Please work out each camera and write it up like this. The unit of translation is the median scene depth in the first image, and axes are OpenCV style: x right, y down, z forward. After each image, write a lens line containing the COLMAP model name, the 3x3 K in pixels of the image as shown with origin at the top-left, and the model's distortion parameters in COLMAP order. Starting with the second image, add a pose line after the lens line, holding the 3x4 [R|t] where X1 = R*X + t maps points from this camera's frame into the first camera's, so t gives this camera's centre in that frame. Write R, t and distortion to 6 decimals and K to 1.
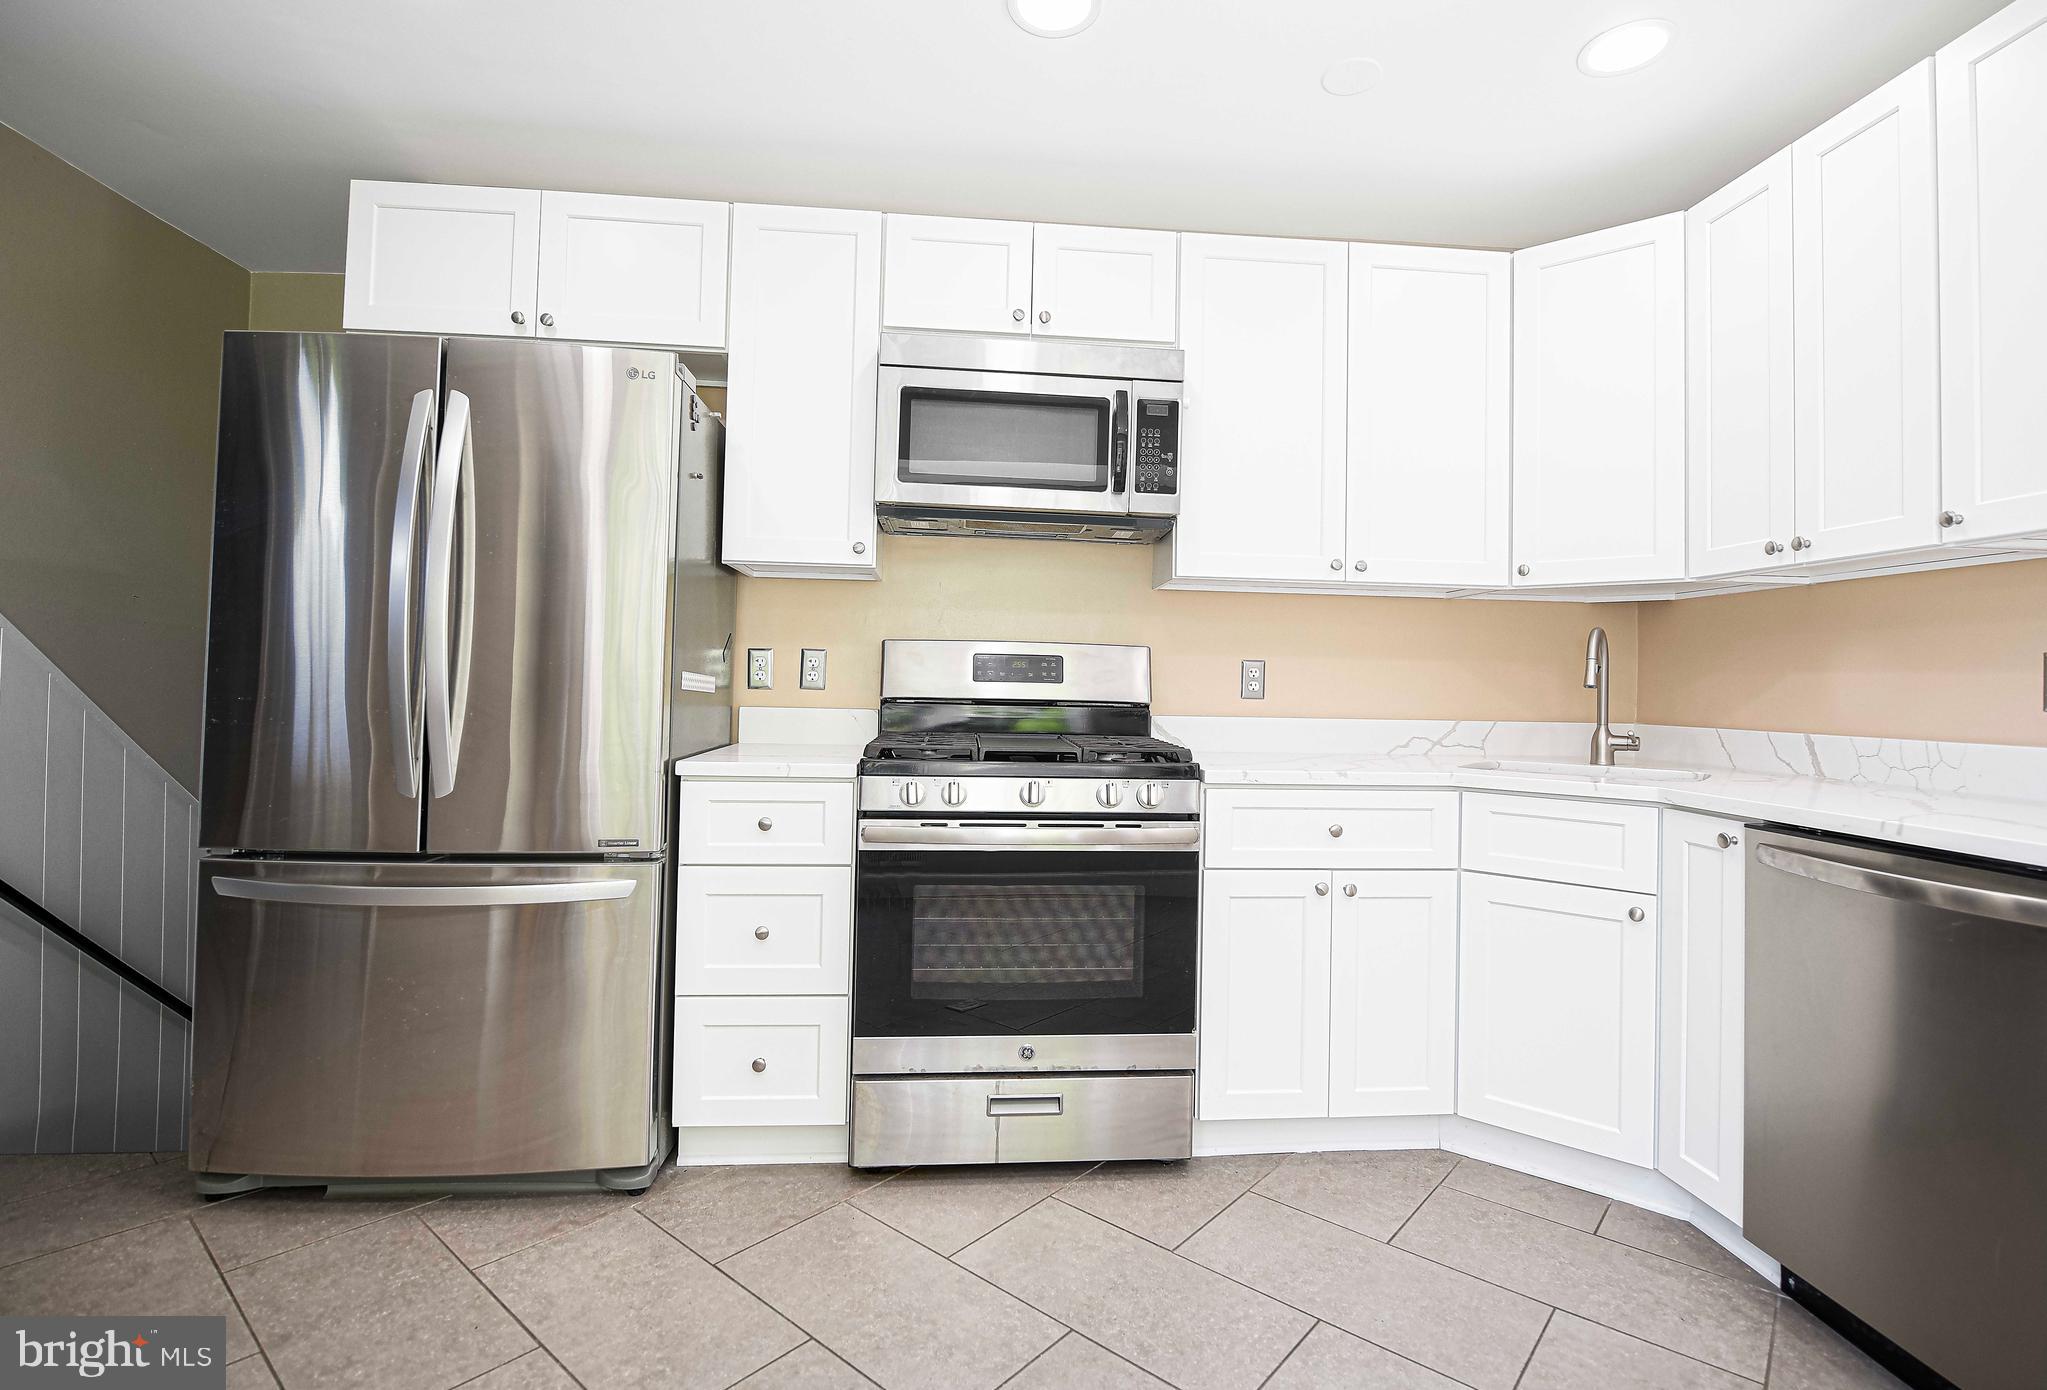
lens RADIAL K [[975.1, 0, 1049.5], [0, 975.1, 663.5], [0, 0, 1]] dist [-0.010618, 0.001403]
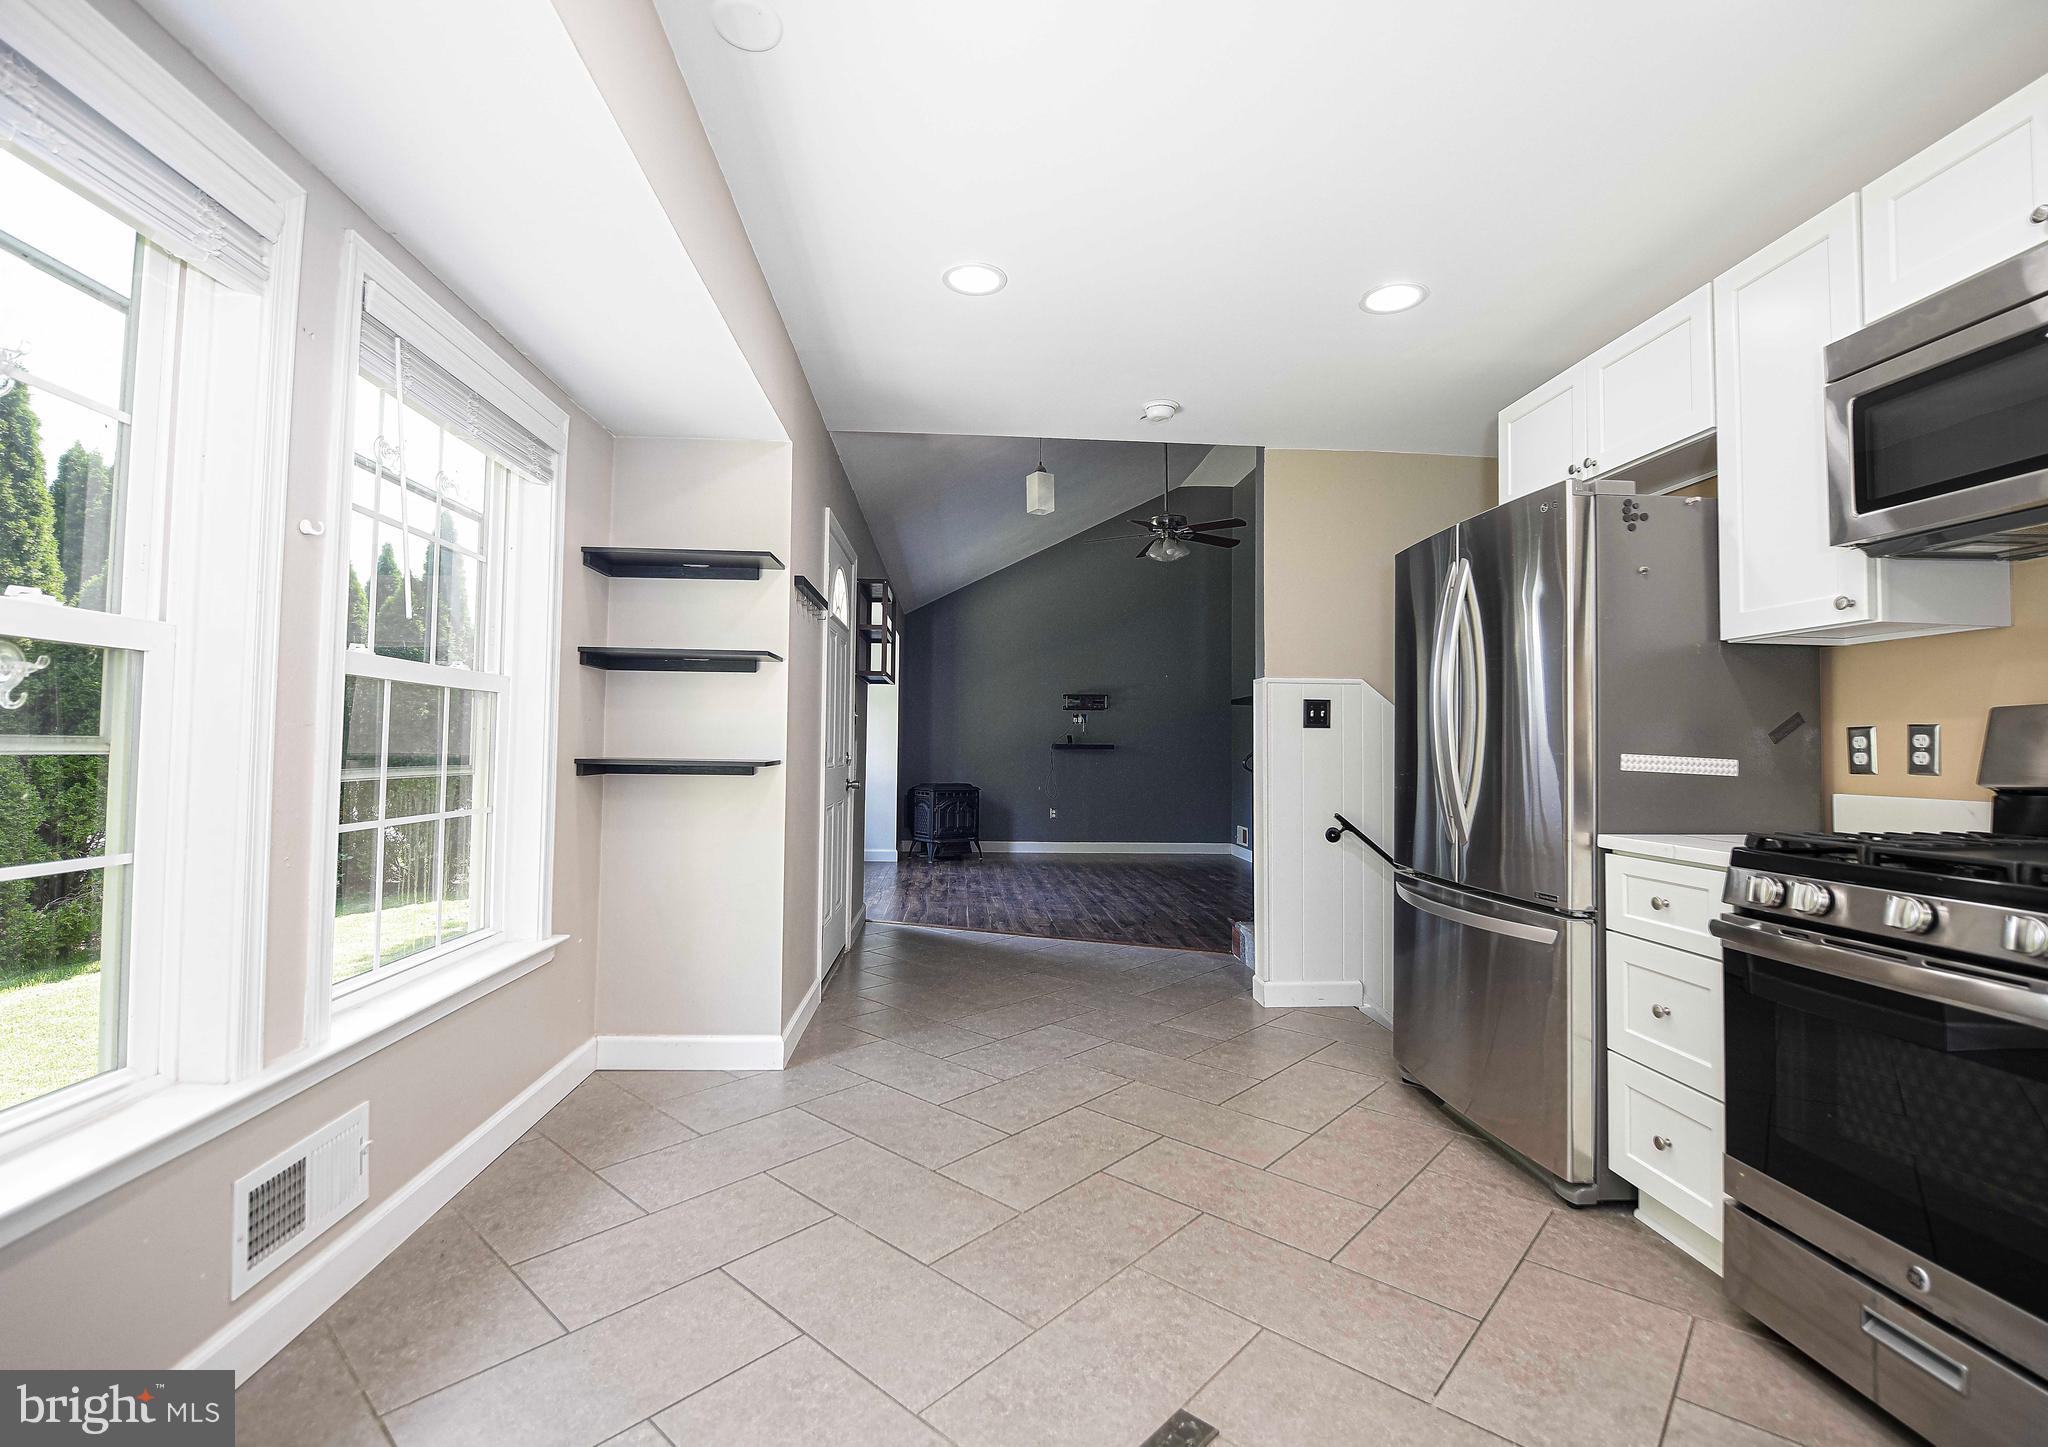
lens RADIAL K [[941.2, 0, 1022.7], [0, 941.2, 720.5], [0, 0, 1]] dist [-0.009632, -0.003008]
pose [[-0.035643, -0.054723, -0.997865, 0.698686], [0.012194, 0.998402, -0.055188, 0.020850], [0.999290, -0.014135, -0.034919, 0.370600]]
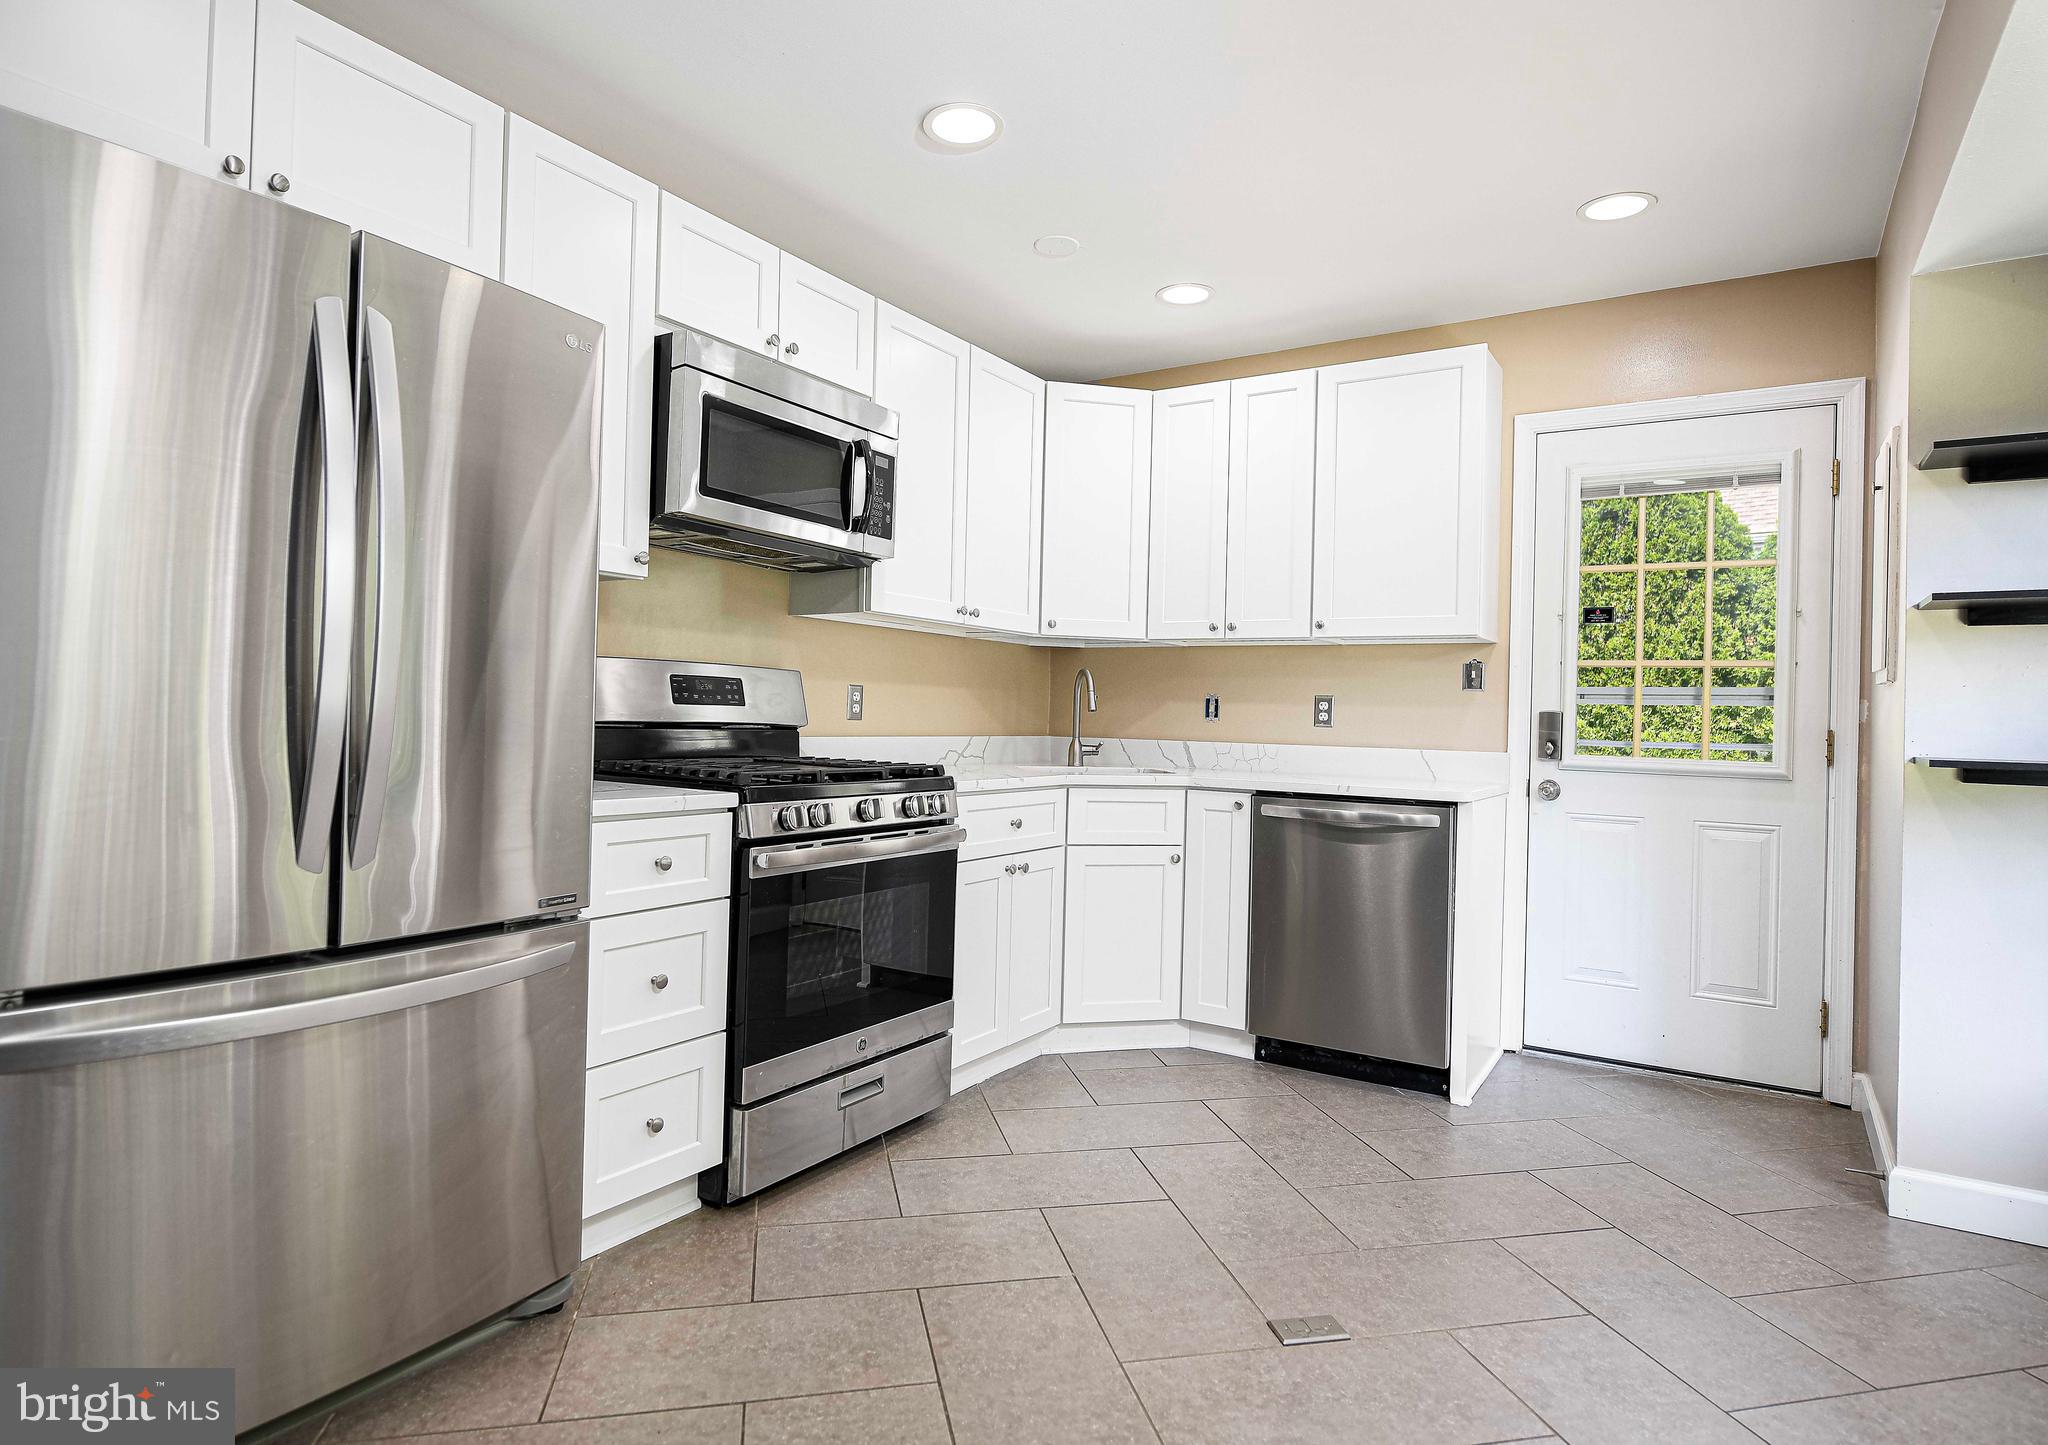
lens RADIAL K [[1119.4, 0, 1032.3], [0, 1119.4, 707.2], [0, 0, 1]] dist [0.002621, -0.000116]
pose [[0.613024, 0.002161, 0.790061, -0.898299], [-0.030650, 0.999309, 0.021048, -0.014743], [-0.789470, -0.037118, 0.612666, 0.082876]]
